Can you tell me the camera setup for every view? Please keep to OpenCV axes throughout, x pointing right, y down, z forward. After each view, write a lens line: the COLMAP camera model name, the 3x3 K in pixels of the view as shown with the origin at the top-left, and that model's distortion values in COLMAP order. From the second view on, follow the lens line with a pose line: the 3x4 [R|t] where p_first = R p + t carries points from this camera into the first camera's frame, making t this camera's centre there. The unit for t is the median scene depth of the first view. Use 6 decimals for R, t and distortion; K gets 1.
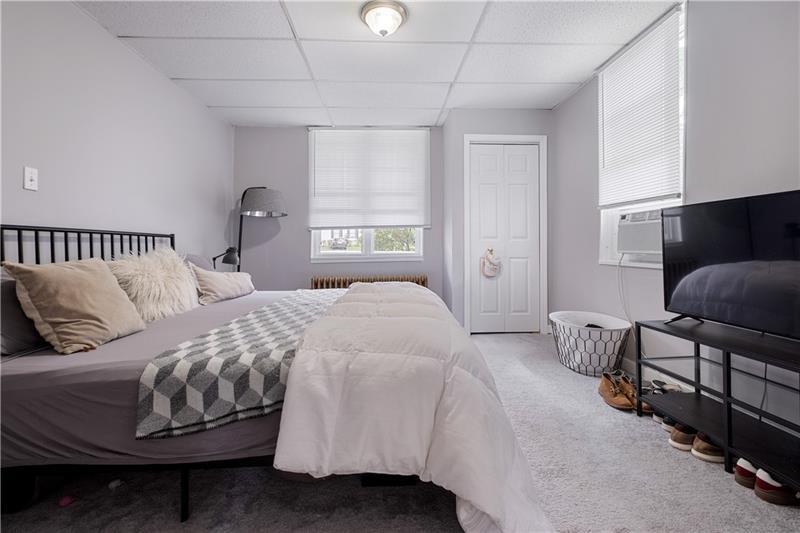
lens RADIAL K [[358.5, 0, 401.1], [0, 358.5, 248.8], [0, 0, 1]] dist [-0.004833, 0.000344]
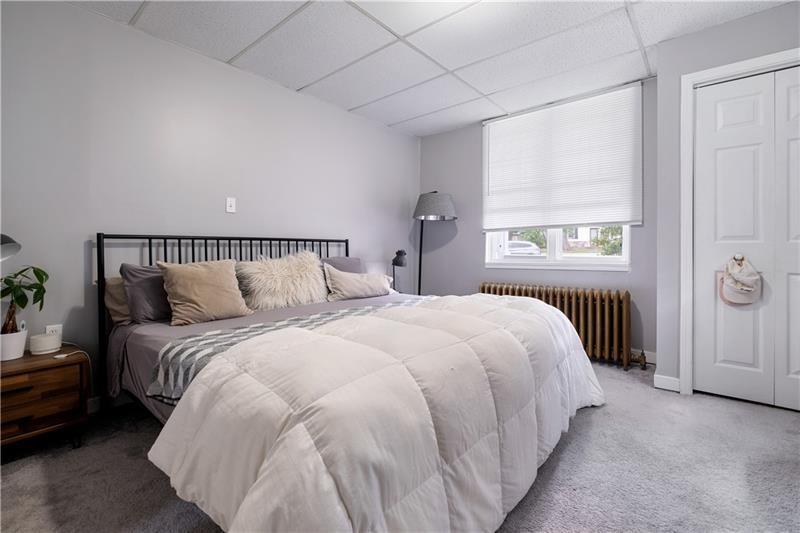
lens RADIAL K [[358.5, 0, 406.4], [0, 358.5, 249.9], [0, 0, 1]] dist [-0.004833, 0.000344]
pose [[0.725549, 0.008606, -0.688116, 0.271882], [-0.007839, 0.999960, 0.004241, -0.010192], [0.688125, 0.002317, 0.725588, 0.210867]]
